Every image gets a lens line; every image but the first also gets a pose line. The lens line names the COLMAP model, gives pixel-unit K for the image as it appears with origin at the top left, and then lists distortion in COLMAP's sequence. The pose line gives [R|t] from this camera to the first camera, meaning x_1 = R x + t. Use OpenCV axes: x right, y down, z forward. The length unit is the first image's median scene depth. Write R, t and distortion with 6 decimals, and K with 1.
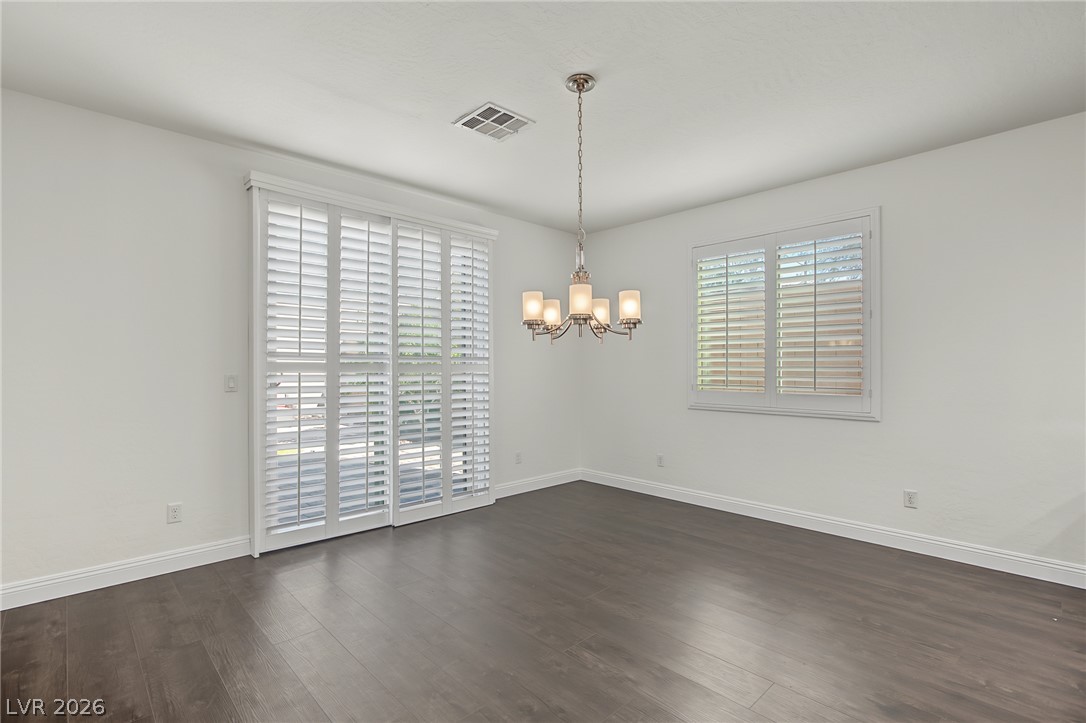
lens RADIAL K [[508.8, 0, 541.5], [0, 508.8, 368.7], [0, 0, 1]] dist [-0.010653, 0.002304]
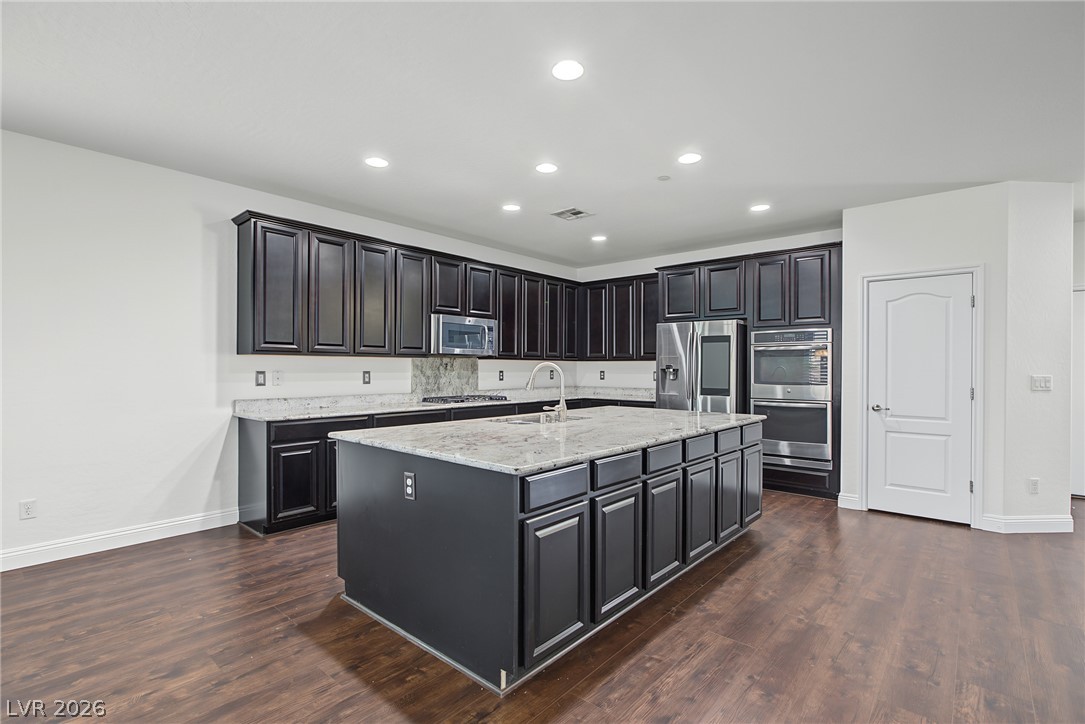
lens RADIAL K [[508.4, 0, 540.0], [0, 508.4, 367.7], [0, 0, 1]] dist [-0.010653, 0.002304]
pose [[-0.101025, -0.000861, 0.994884, -0.308028], [-0.000360, 1.000000, 0.000829, -0.002789], [-0.994884, -0.000275, -0.101025, 0.181806]]
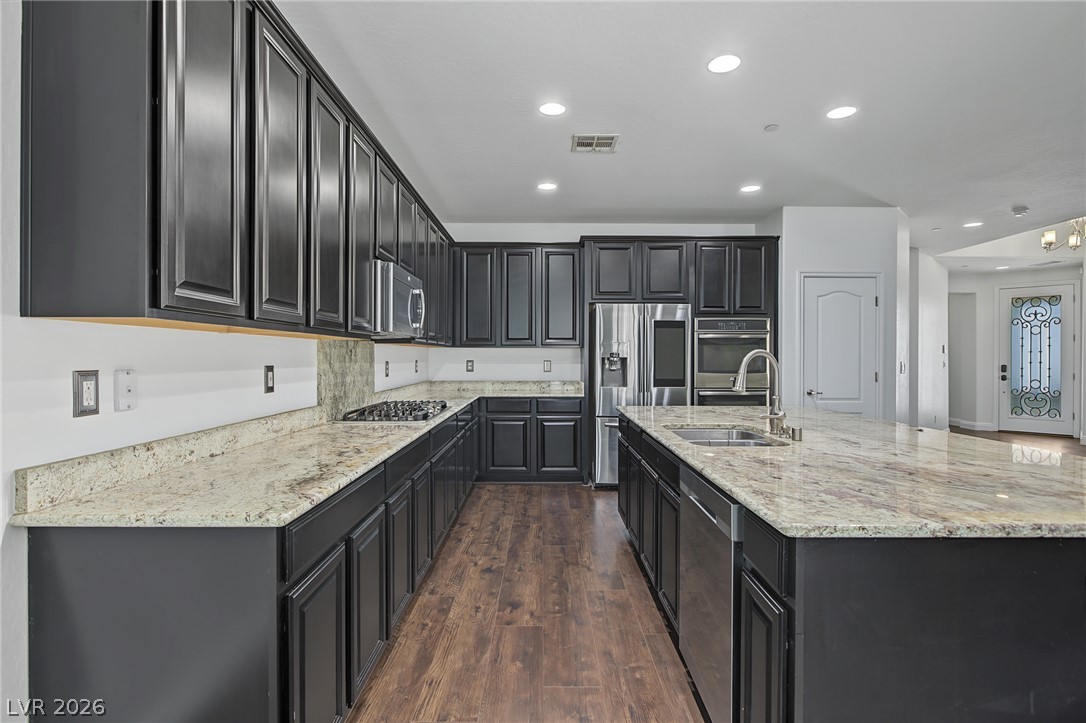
lens RADIAL K [[533.3, 0, 548.4], [0, 533.3, 357.2], [0, 0, 1]] dist [0.003965, 0.001153]
pose [[-0.739160, -0.002857, 0.673524, 0.501071], [0.000330, 0.999989, 0.004603, -0.005642], [-0.673530, 0.003624, -0.739151, 0.862387]]
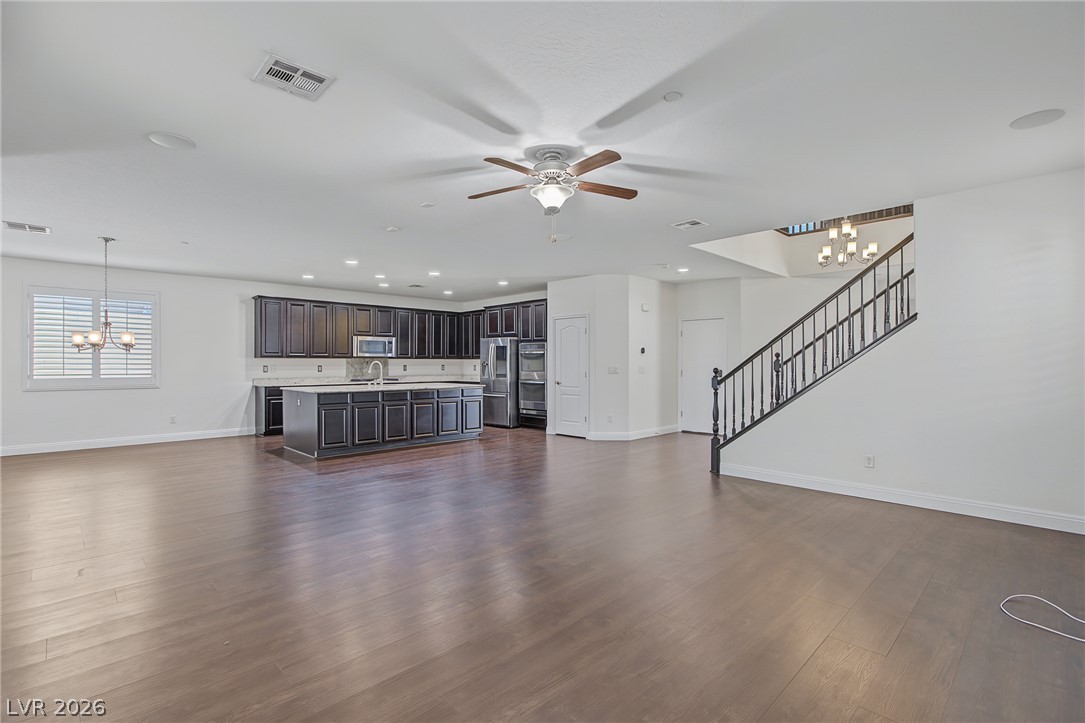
lens RADIAL K [[508.4, 0, 539.3], [0, 508.4, 361.9], [0, 0, 1]] dist [-0.010653, 0.002304]
pose [[-0.015163, 0.002210, 0.999883, -1.850525], [0.004981, 0.999985, -0.002135, -0.000002], [-0.999873, 0.004948, -0.015174, -0.757443]]
